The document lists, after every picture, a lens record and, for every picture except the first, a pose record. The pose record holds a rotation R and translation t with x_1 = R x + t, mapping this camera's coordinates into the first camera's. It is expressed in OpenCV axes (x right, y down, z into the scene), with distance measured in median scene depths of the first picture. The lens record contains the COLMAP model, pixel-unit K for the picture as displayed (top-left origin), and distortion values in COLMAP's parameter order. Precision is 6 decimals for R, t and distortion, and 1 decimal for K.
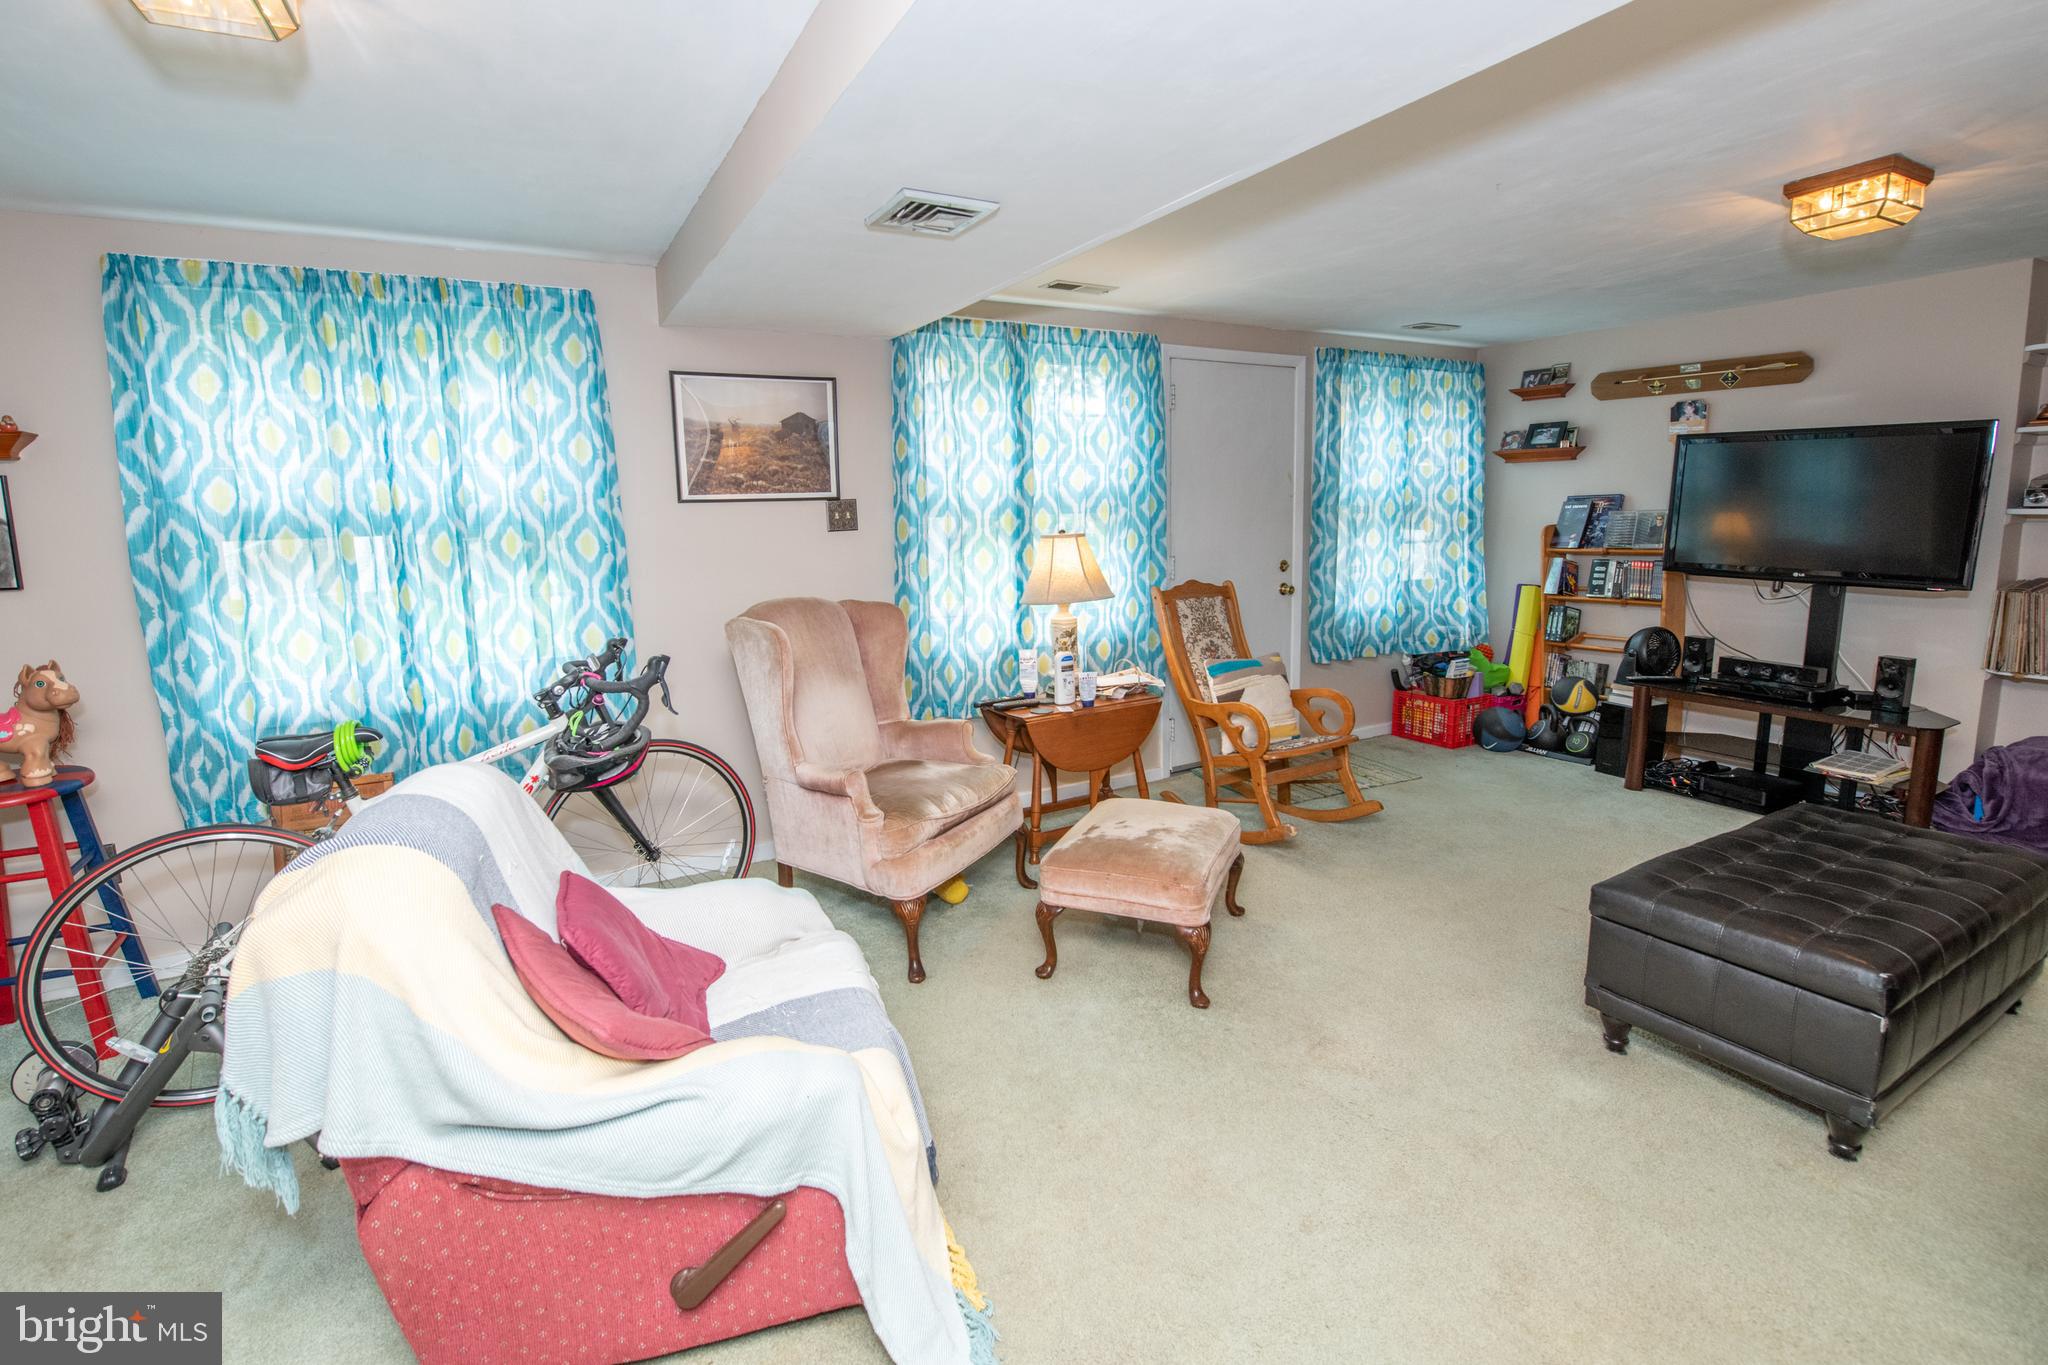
lens RADIAL K [[879.6, 0, 1008.2], [0, 879.6, 666.7], [0, 0, 1]] dist [-0.001215, -0.007354]
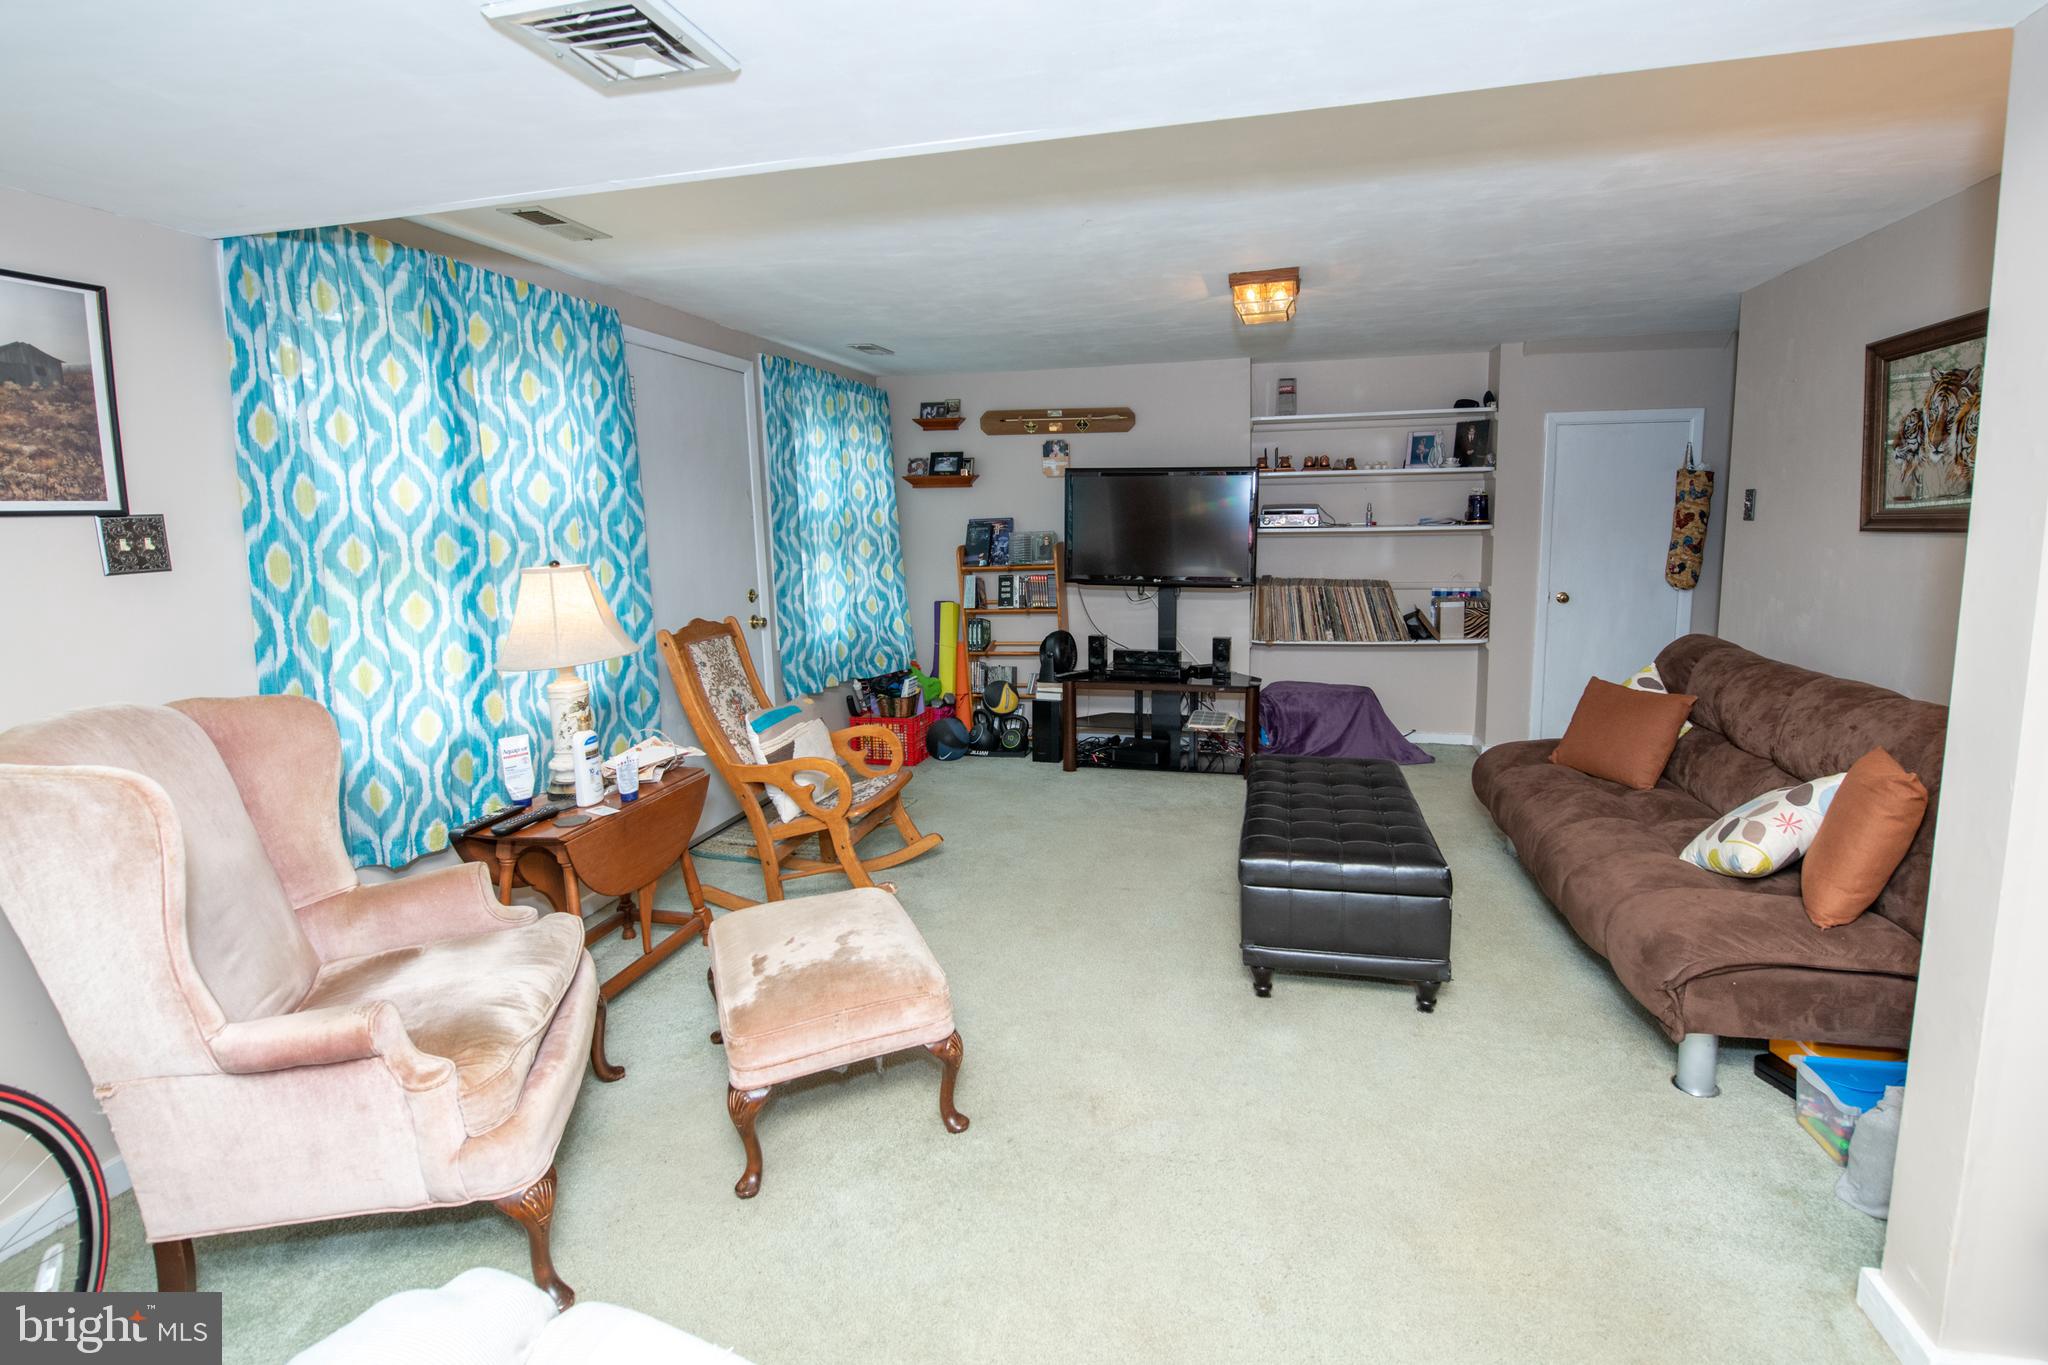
lens RADIAL K [[916.4, 0, 1029.0], [0, 916.4, 656.7], [0, 0, 1]] dist [-0.013677, -0.000375]
pose [[0.679914, -0.100369, 0.726390, -0.200869], [0.132096, 0.991148, 0.013308, -0.035353], [-0.721296, 0.086905, 0.687154, 0.209345]]
